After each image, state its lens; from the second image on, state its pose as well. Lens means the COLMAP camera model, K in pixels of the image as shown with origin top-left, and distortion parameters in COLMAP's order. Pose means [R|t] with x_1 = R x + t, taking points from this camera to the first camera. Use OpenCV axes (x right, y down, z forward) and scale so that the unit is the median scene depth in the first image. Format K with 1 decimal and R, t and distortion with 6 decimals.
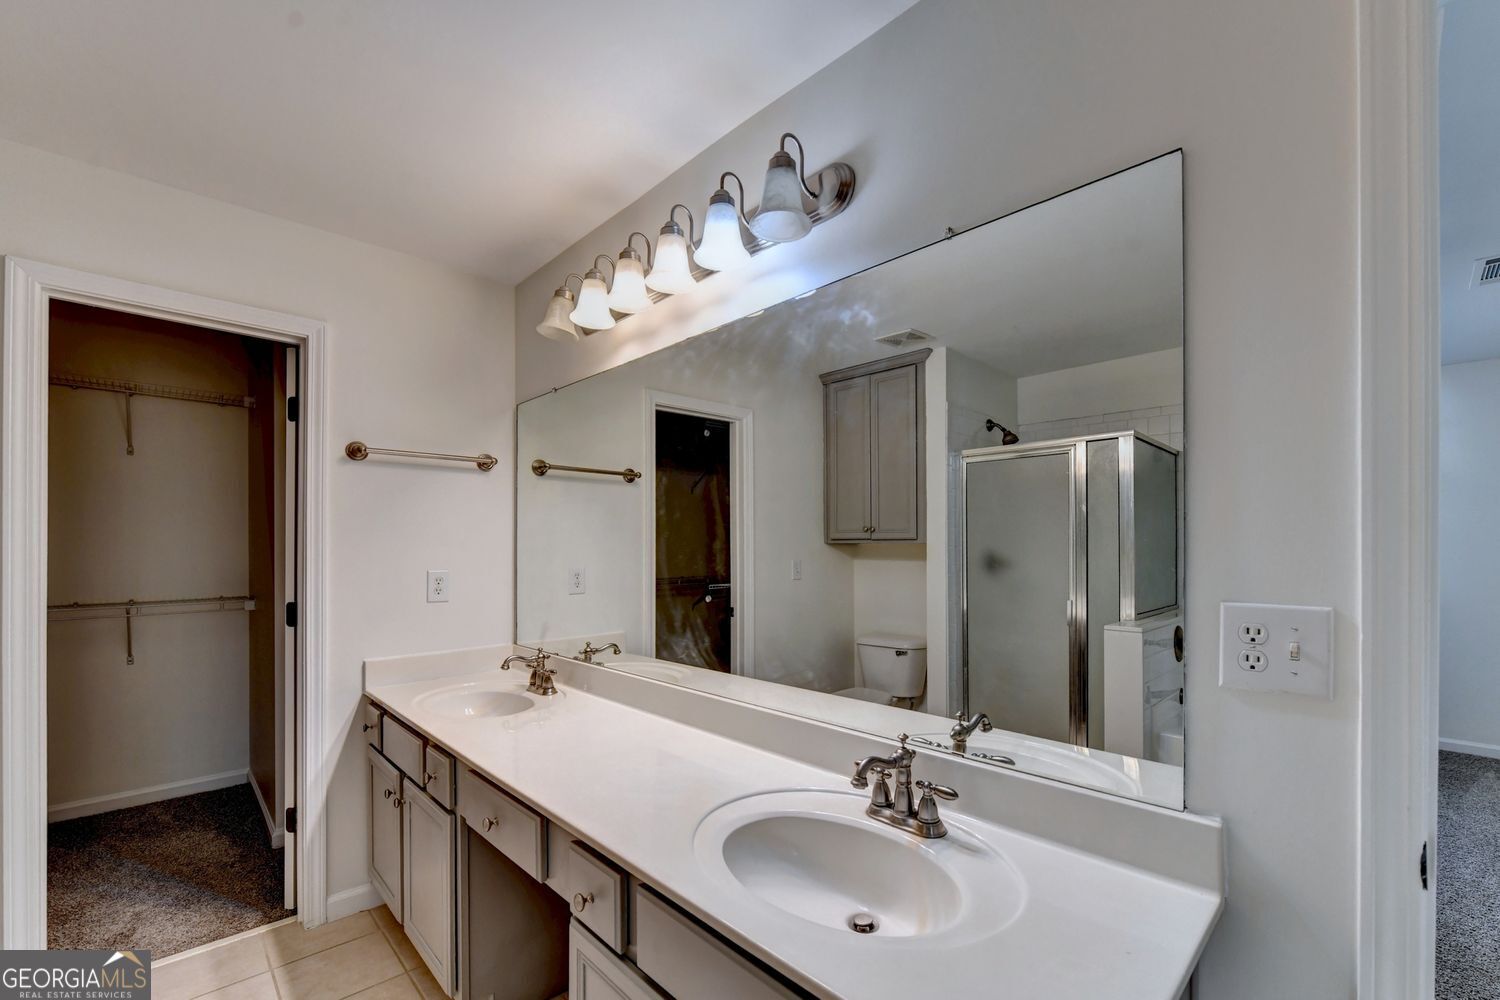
lens RADIAL K [[624.1, 0, 752.0], [0, 624.1, 547.8], [0, 0, 1]] dist [-0.006926, -0.001180]
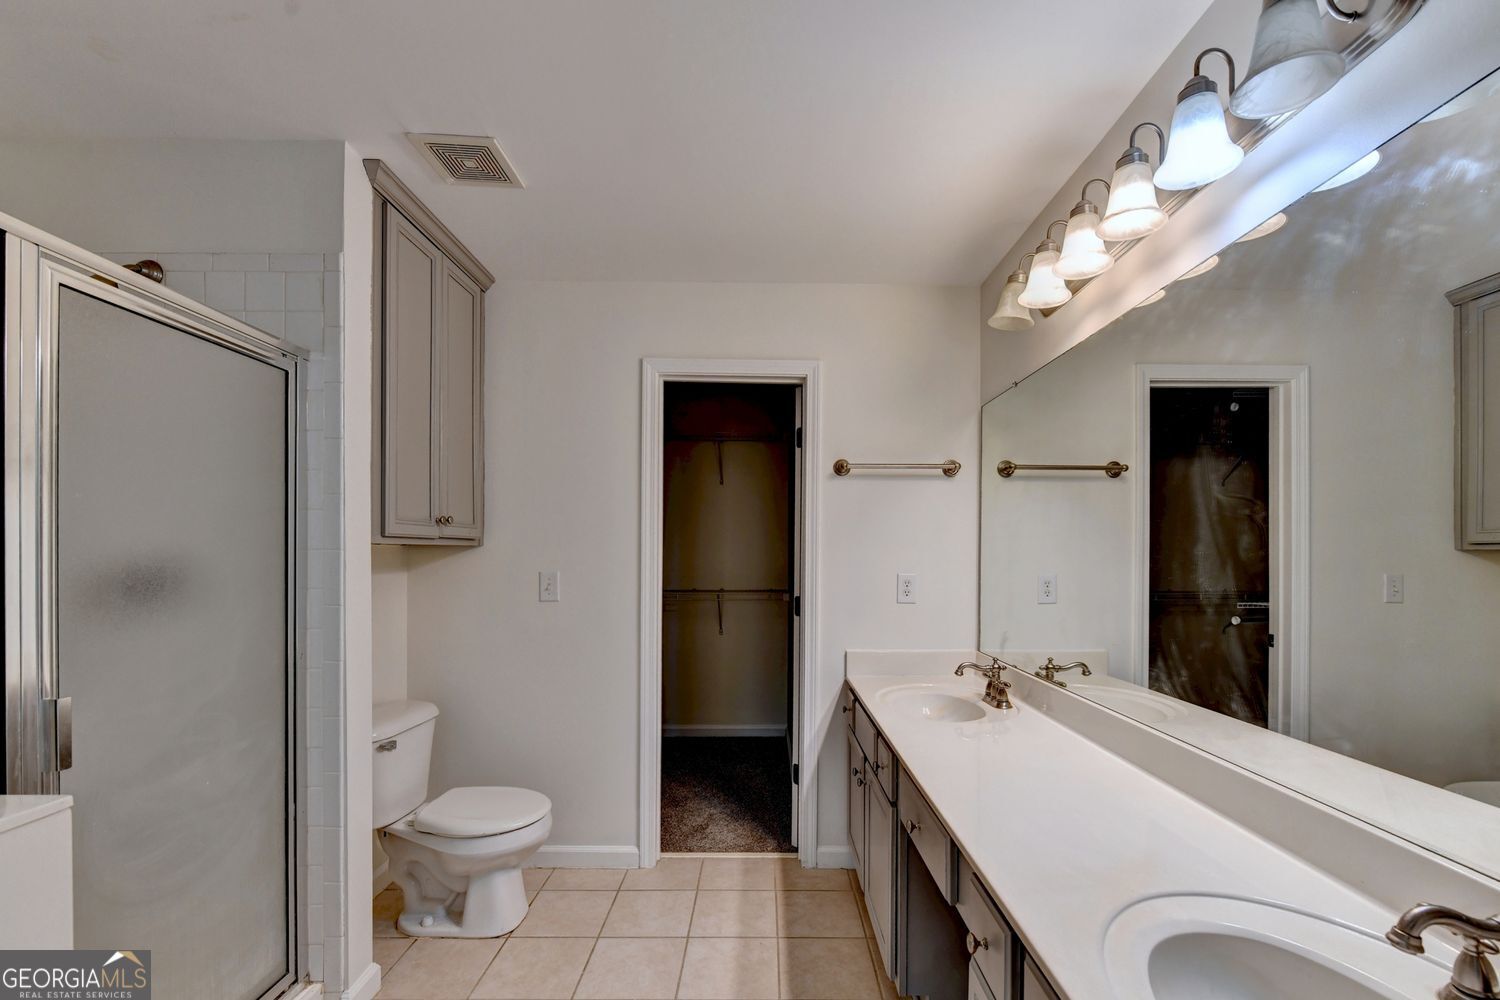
lens RADIAL K [[624.1, 0, 803.2], [0, 624.1, 557.1], [0, 0, 1]] dist [-0.006926, -0.001180]
pose [[0.732332, 0.010281, -0.680870, 0.102034], [-0.006518, 0.999946, 0.008088, 0.000808], [0.680916, -0.001485, 0.732360, 0.111100]]
